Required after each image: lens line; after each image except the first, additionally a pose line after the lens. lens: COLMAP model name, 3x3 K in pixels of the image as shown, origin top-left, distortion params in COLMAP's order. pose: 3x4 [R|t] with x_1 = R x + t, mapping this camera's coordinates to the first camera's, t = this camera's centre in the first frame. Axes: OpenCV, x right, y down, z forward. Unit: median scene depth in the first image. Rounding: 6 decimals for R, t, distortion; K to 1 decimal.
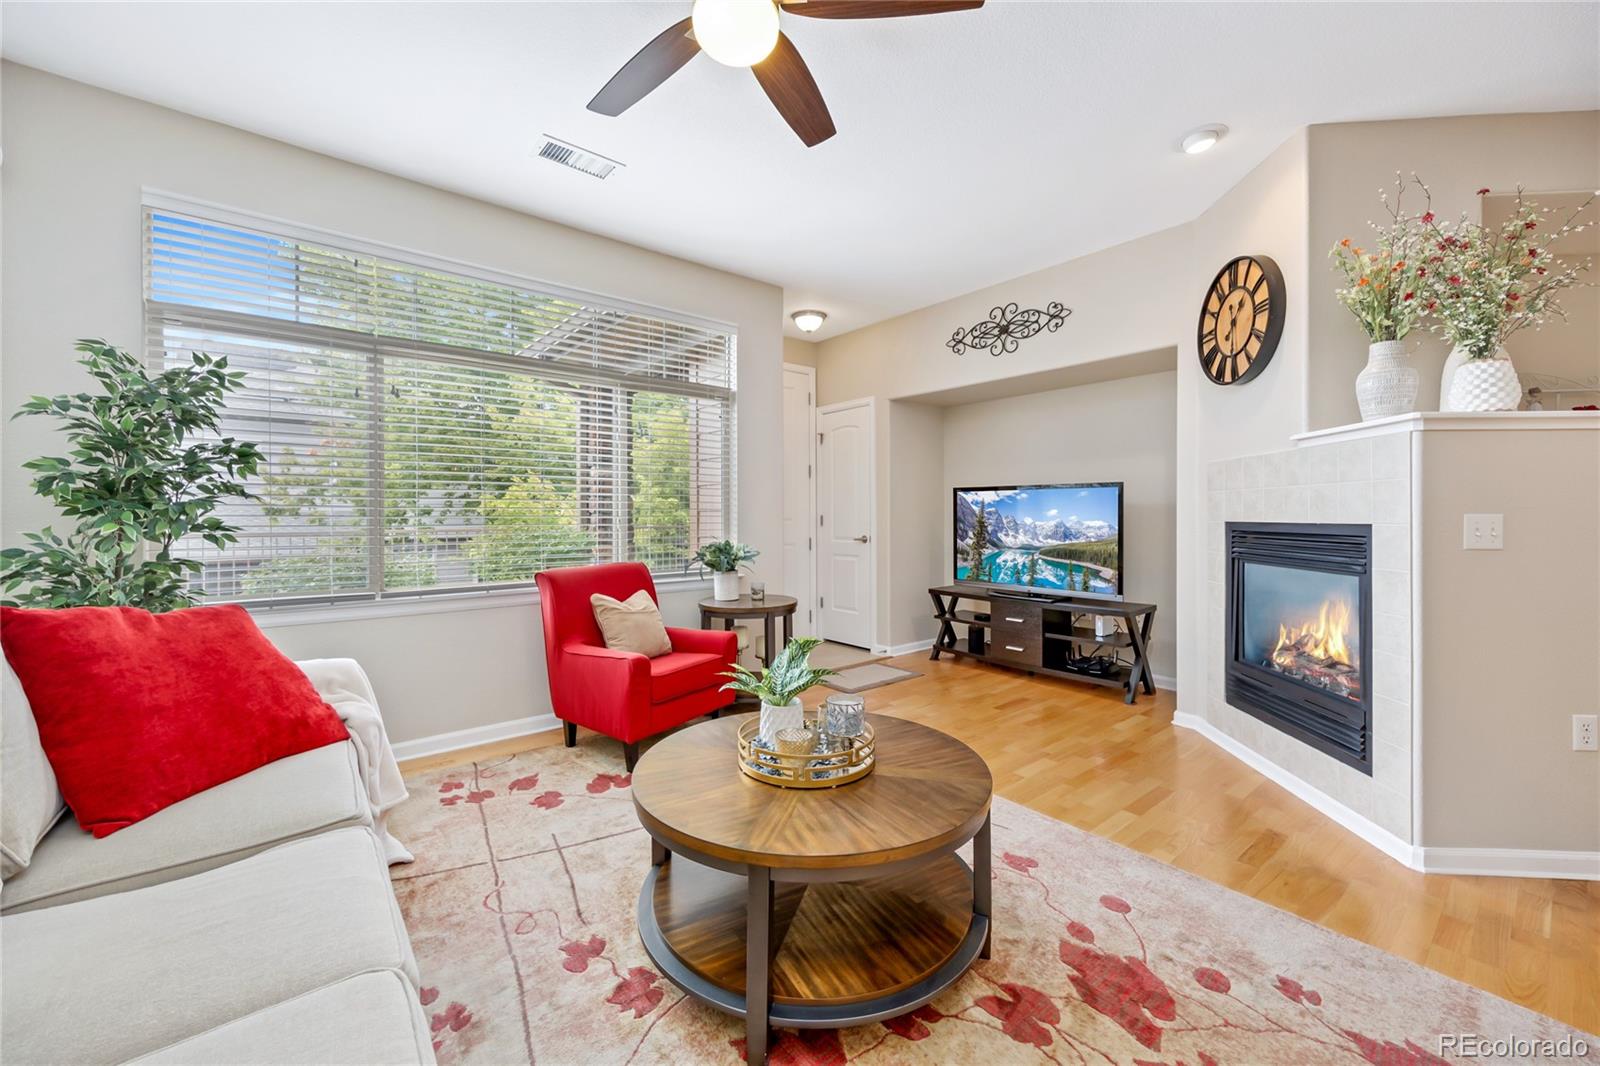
lens RADIAL K [[623.7, 0, 805.3], [0, 623.7, 514.8], [0, 0, 1]] dist [0.001565, -0.000633]
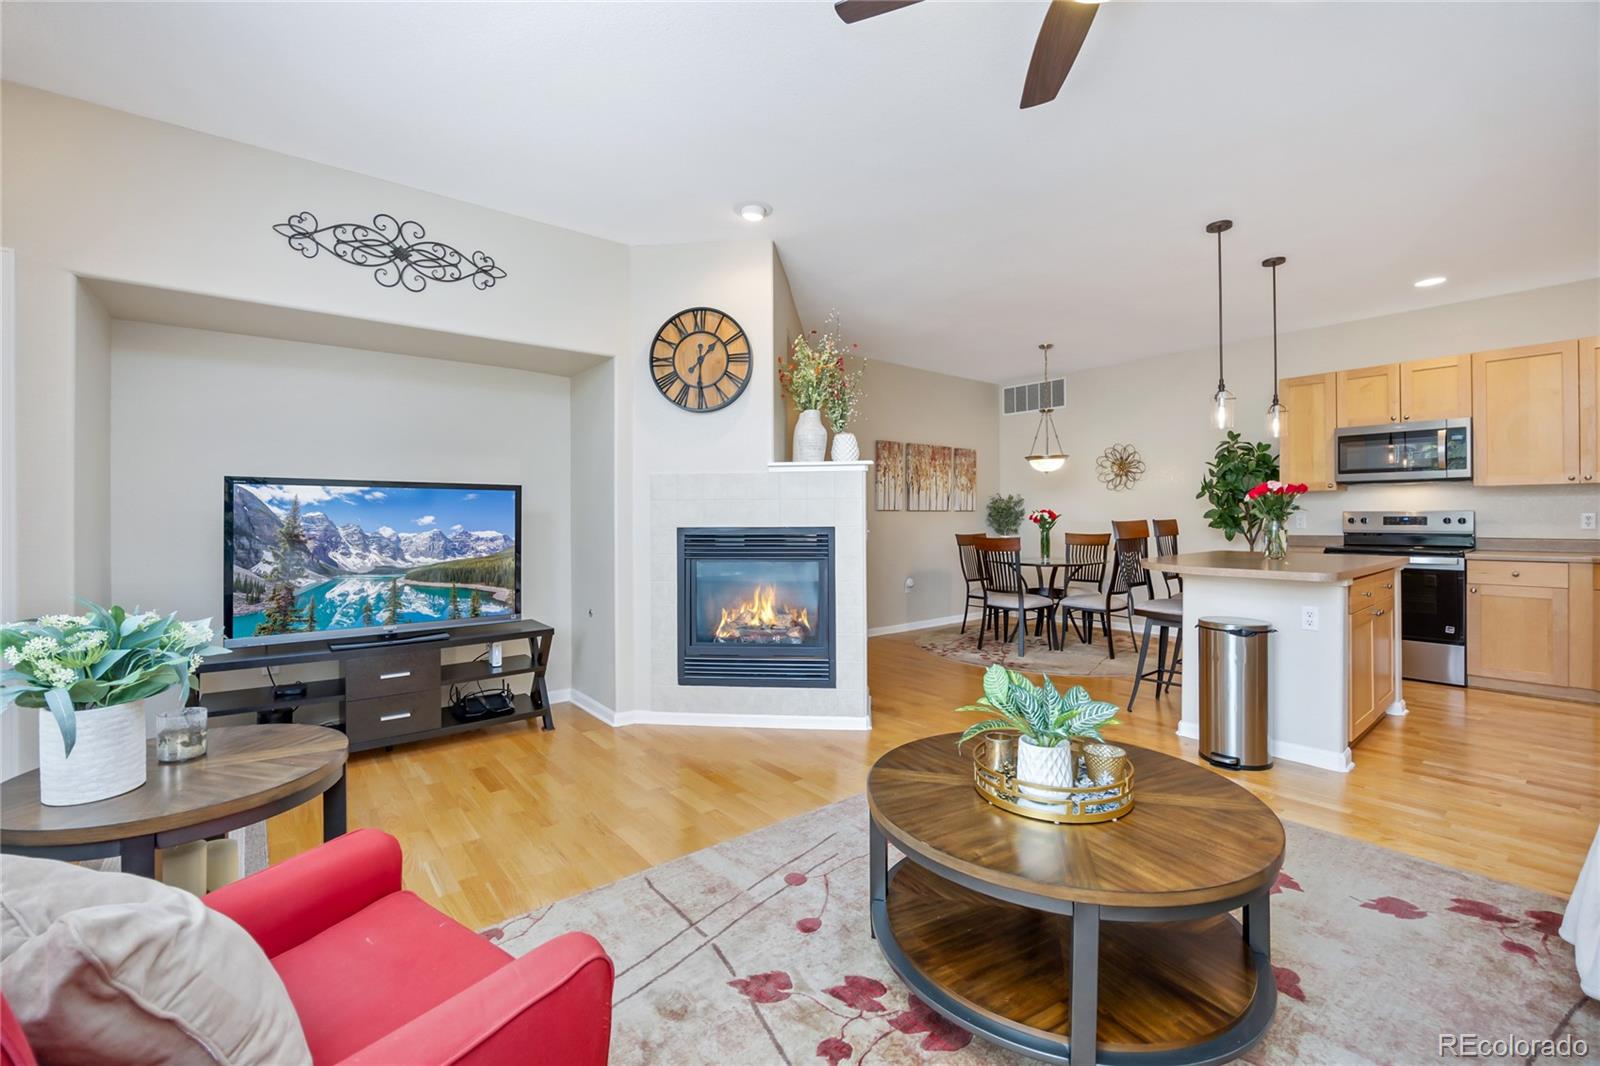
lens RADIAL K [[673.7, 0, 792.6], [0, 673.7, 510.9], [0, 0, 1]] dist [-0.022983, -0.000225]
pose [[0.013051, 0.016939, 0.999771, -0.405484], [0.005430, 0.999841, -0.017011, 0.001199], [-0.999900, 0.005651, 0.012957, 0.562515]]
